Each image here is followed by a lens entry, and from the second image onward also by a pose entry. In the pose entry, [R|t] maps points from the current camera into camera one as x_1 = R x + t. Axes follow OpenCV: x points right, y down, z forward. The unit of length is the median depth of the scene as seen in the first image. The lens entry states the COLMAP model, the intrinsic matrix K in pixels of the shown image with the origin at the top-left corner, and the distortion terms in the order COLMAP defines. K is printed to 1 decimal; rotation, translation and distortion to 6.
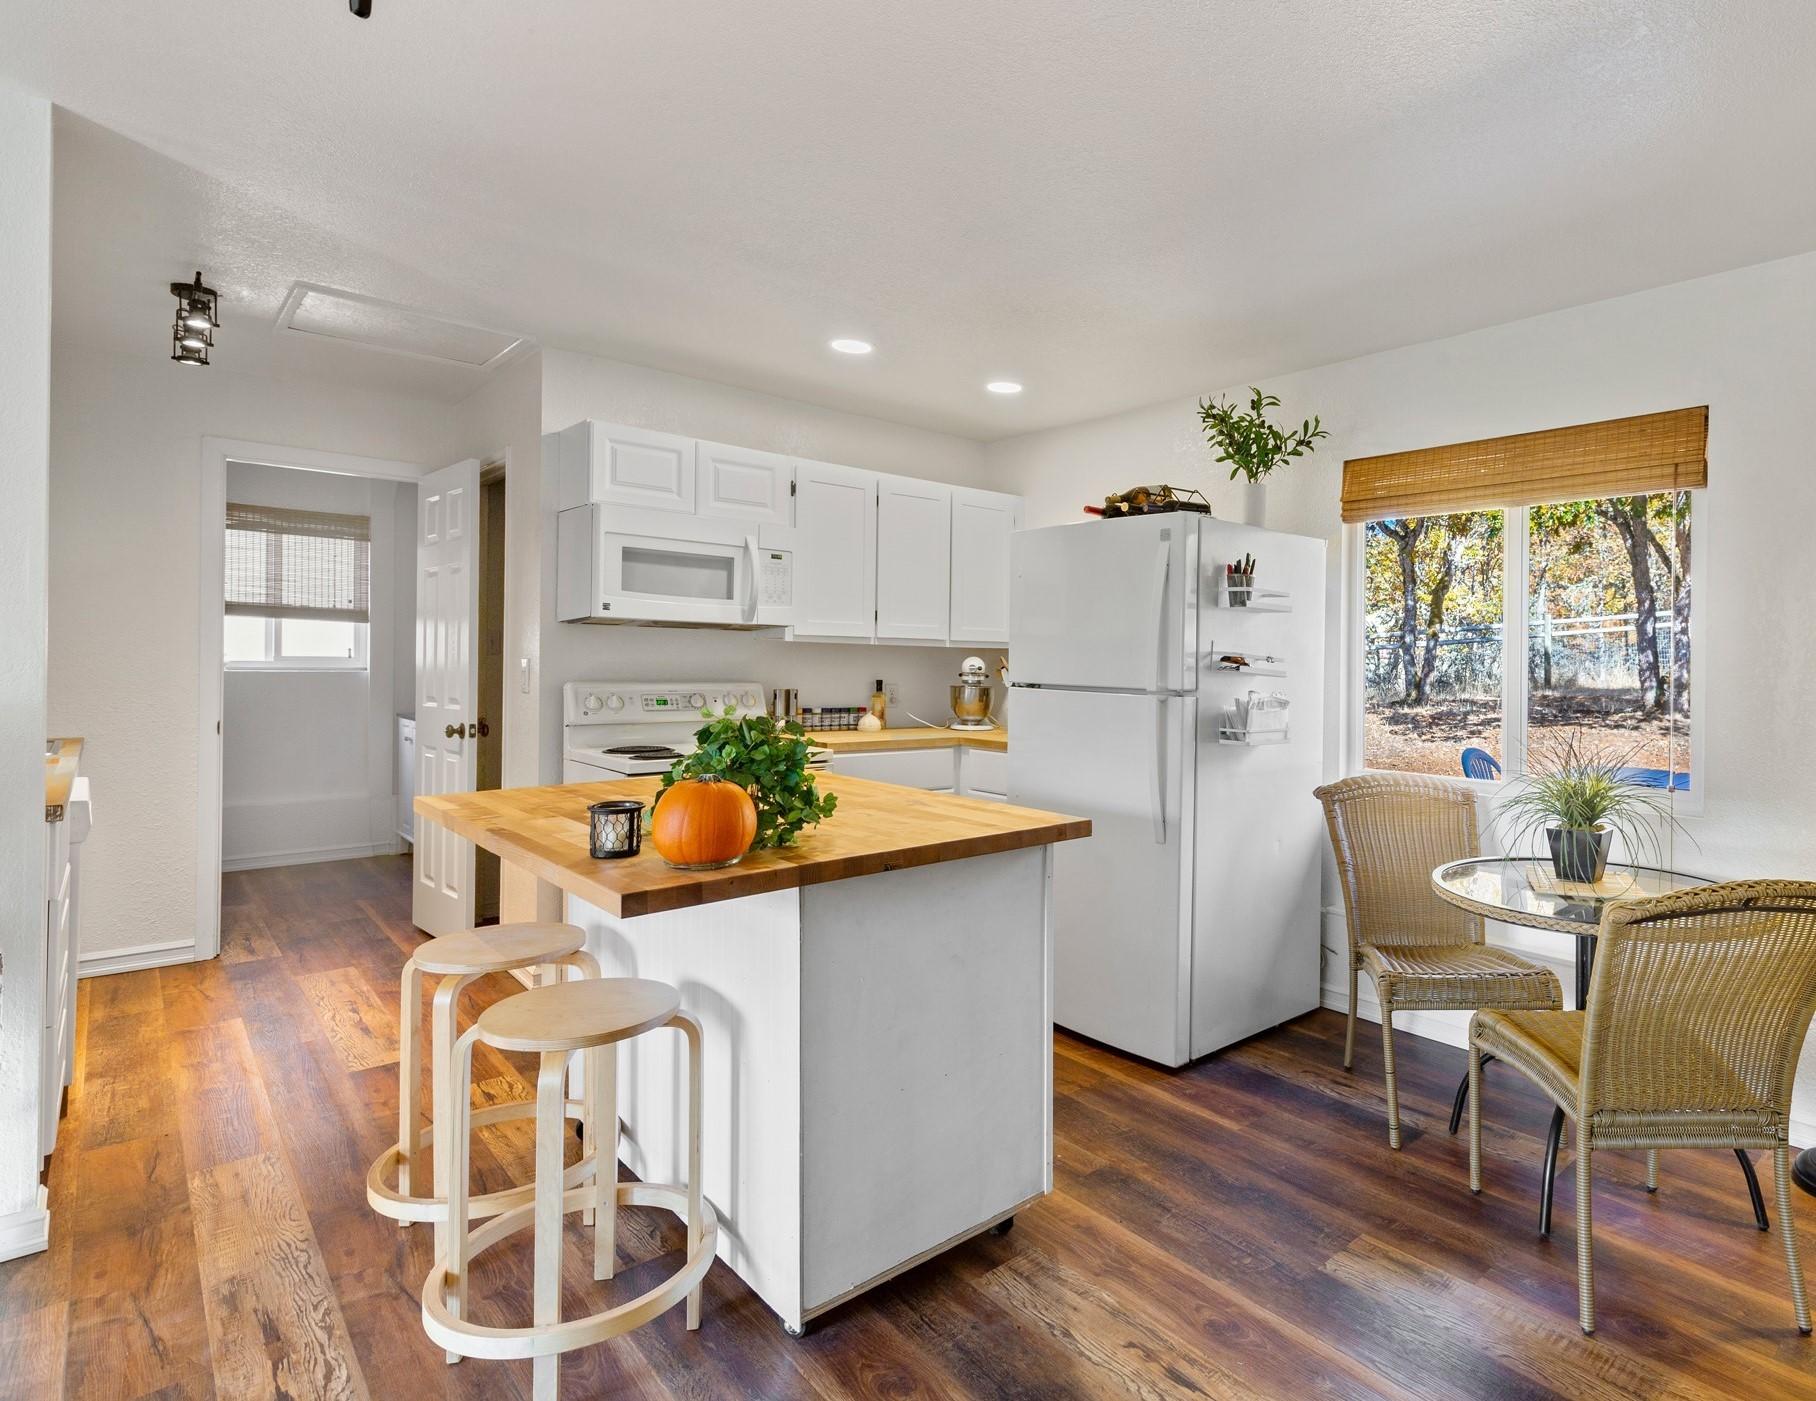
lens RADIAL K [[990.2, 0, 1114.6], [0, 990.2, 658.3], [0, 0, 1]] dist [0.021780, 0.000209]
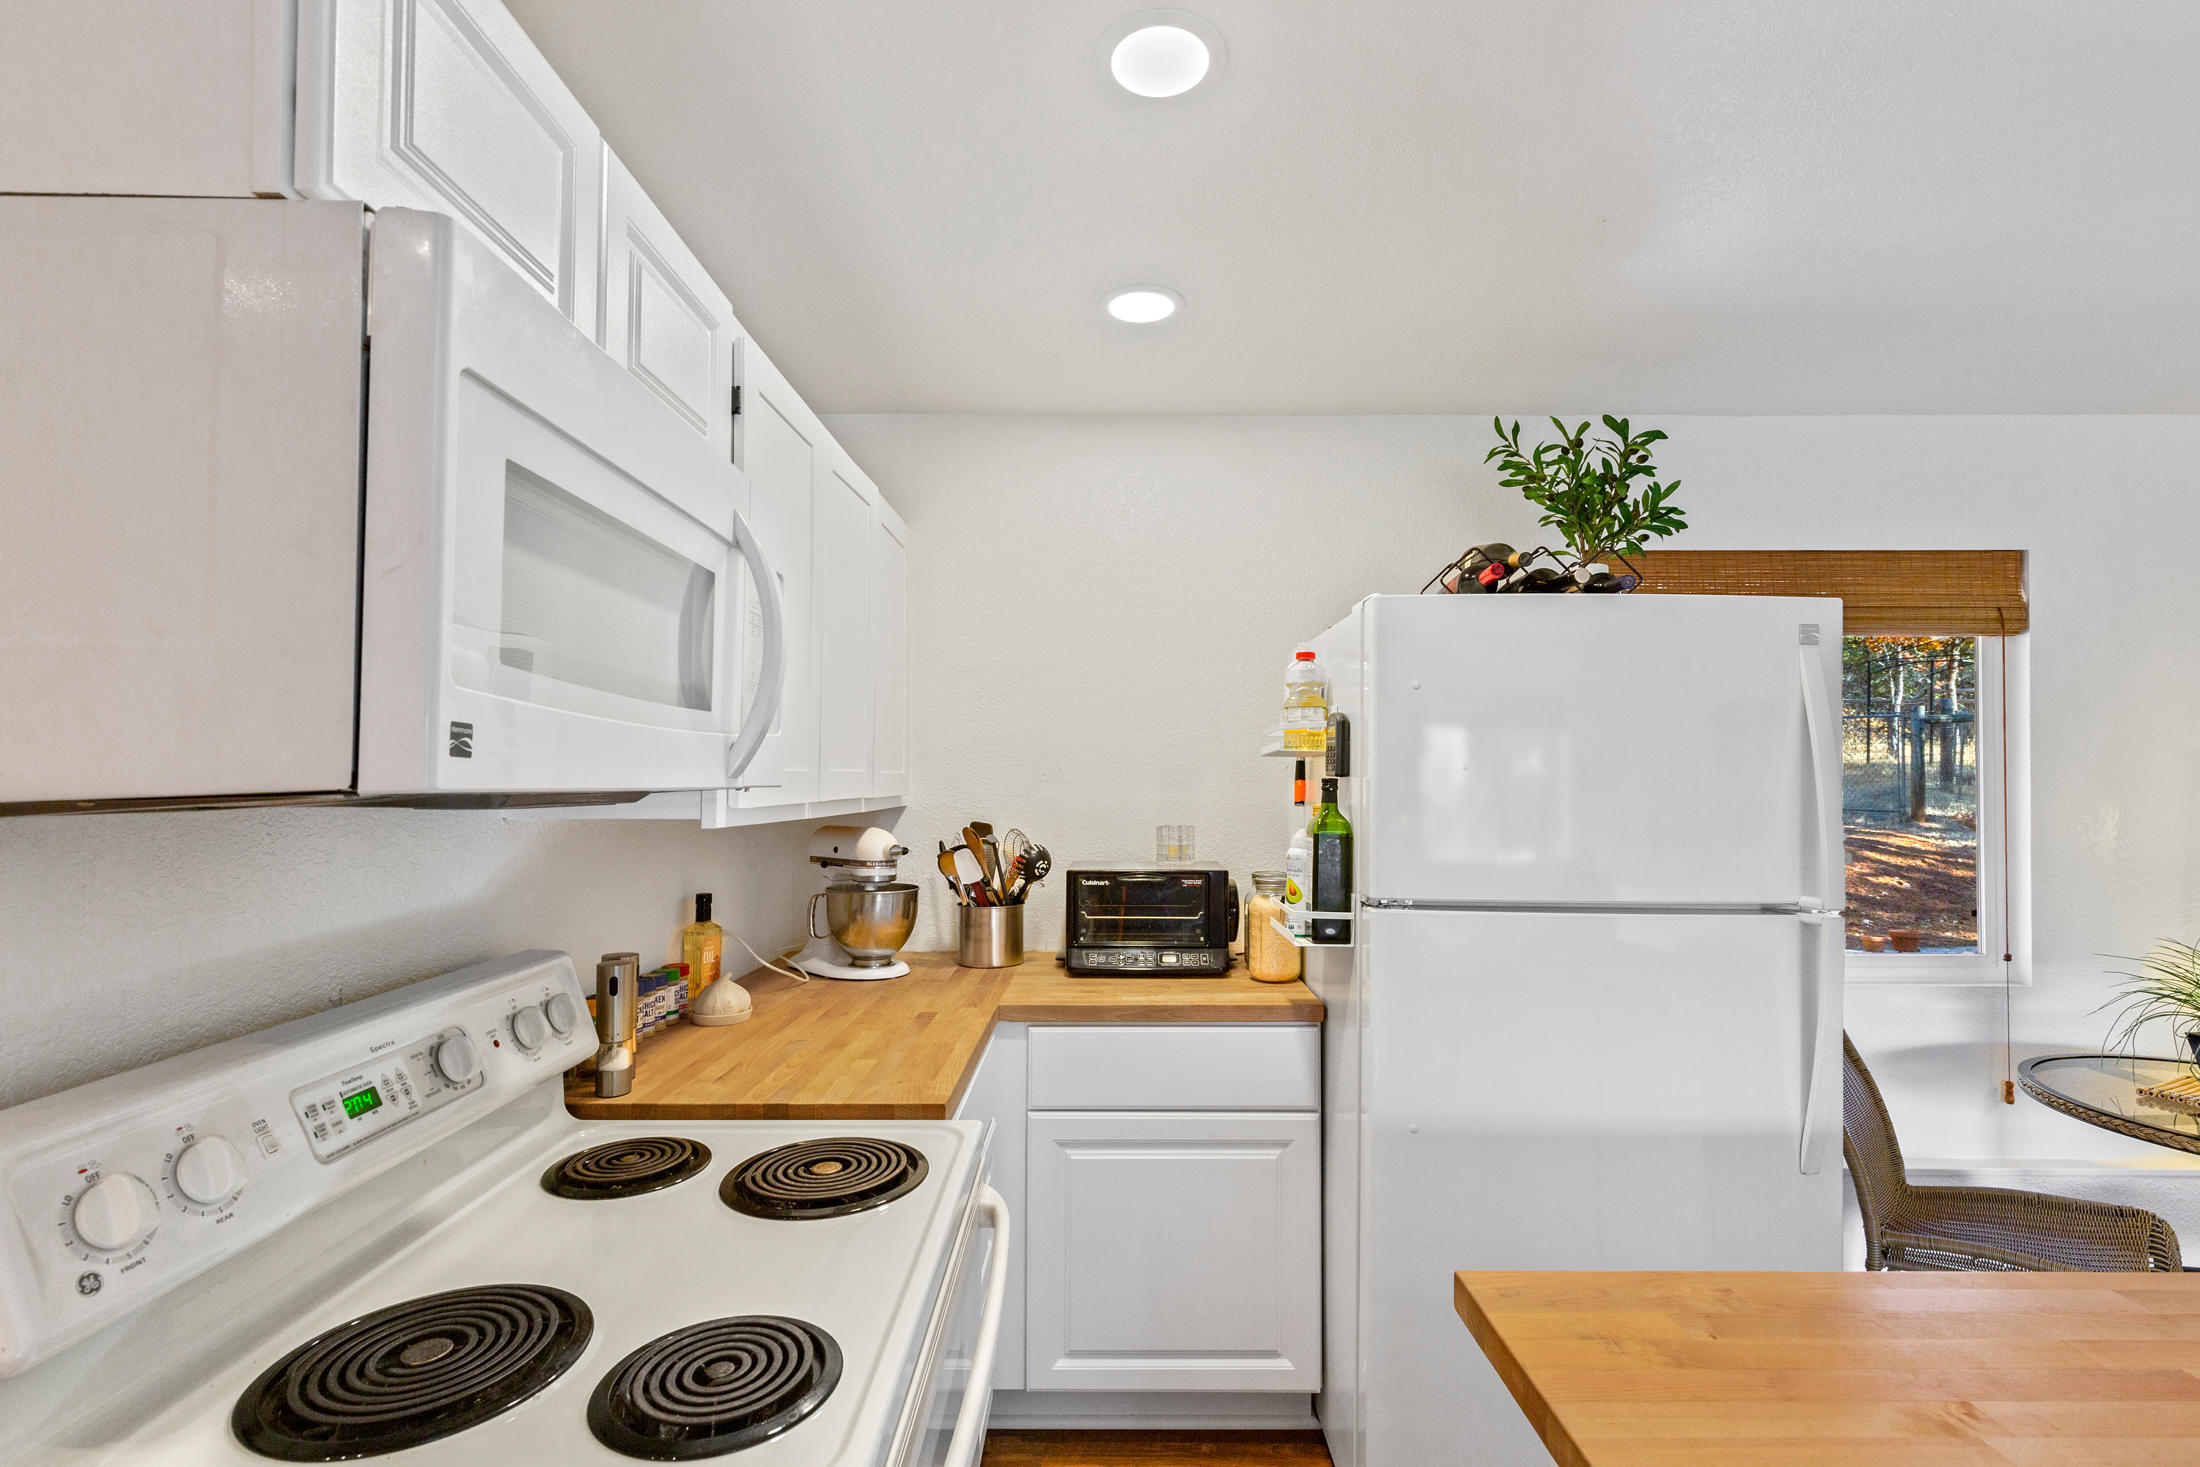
lens RADIAL K [[983.3, 0, 1103.4], [0, 983.3, 748.8], [0, 0, 1]] dist [0.003568, 0.000549]
pose [[0.710132, 0.004118, 0.704057, -0.524691], [0.006404, 0.999904, -0.012307, -0.044158], [-0.704040, 0.013248, 0.710037, 0.722518]]
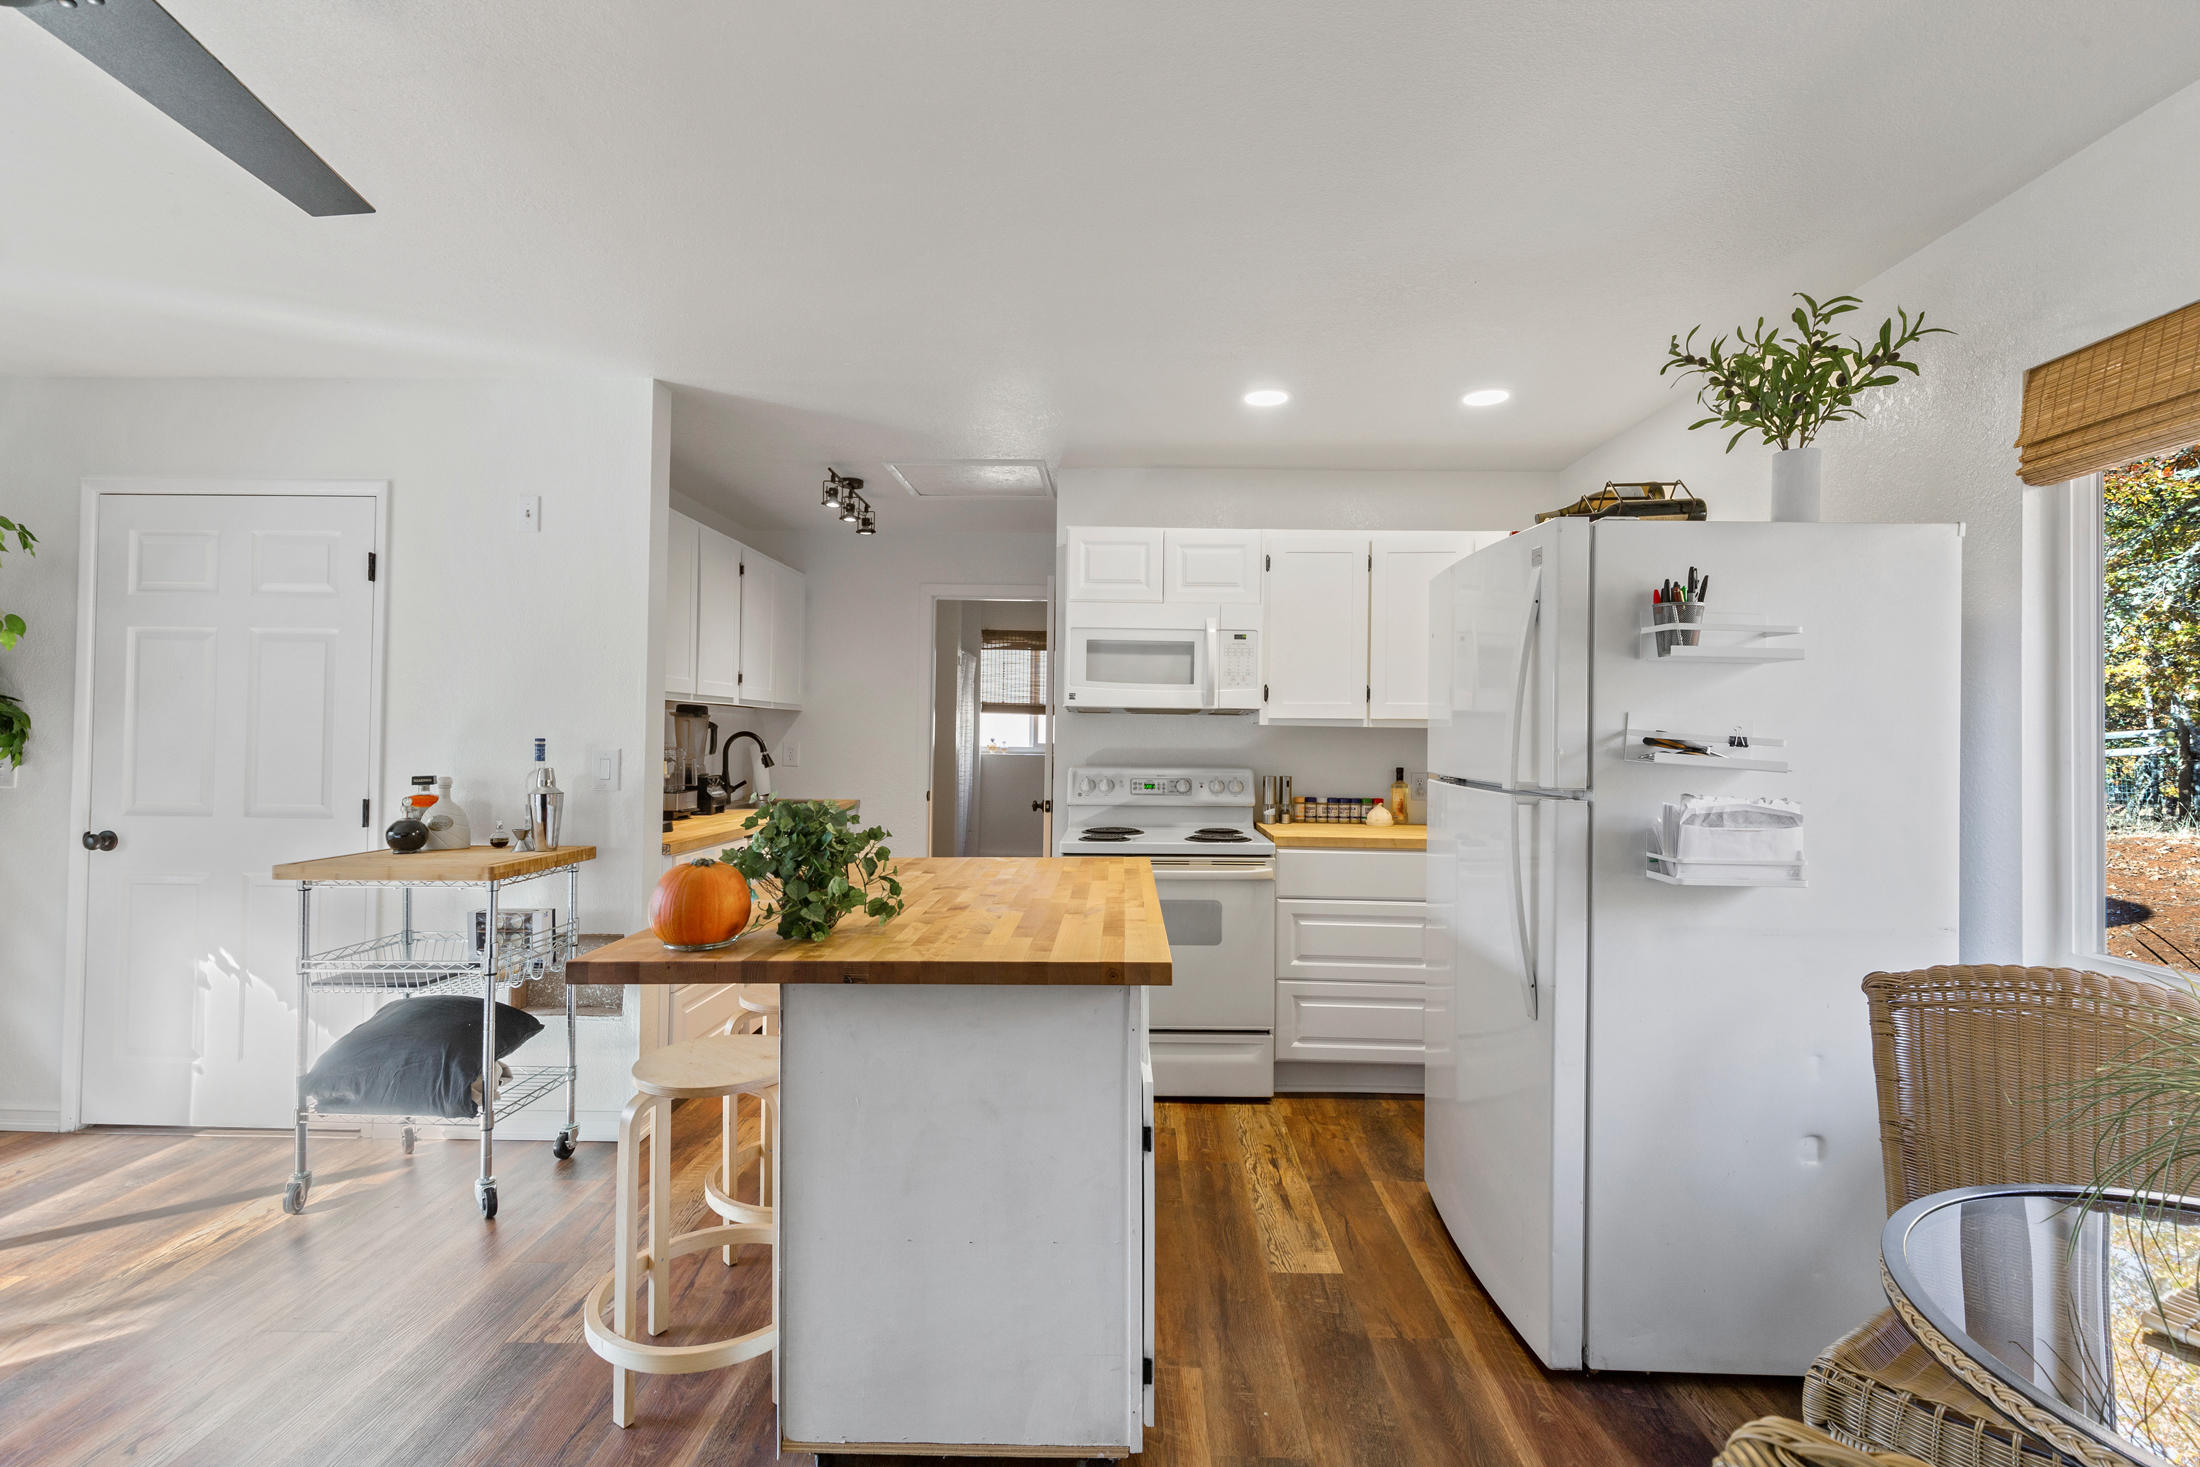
lens RADIAL K [[990.2, 0, 1099.9], [0, 990.2, 723.9], [0, 0, 1]] dist [0.004450, 0.000603]
pose [[0.683828, -0.018820, -0.729400, 0.275775], [0.004328, 0.999754, -0.021737, 0.001442], [0.729630, 0.011707, 0.683742, 0.268825]]
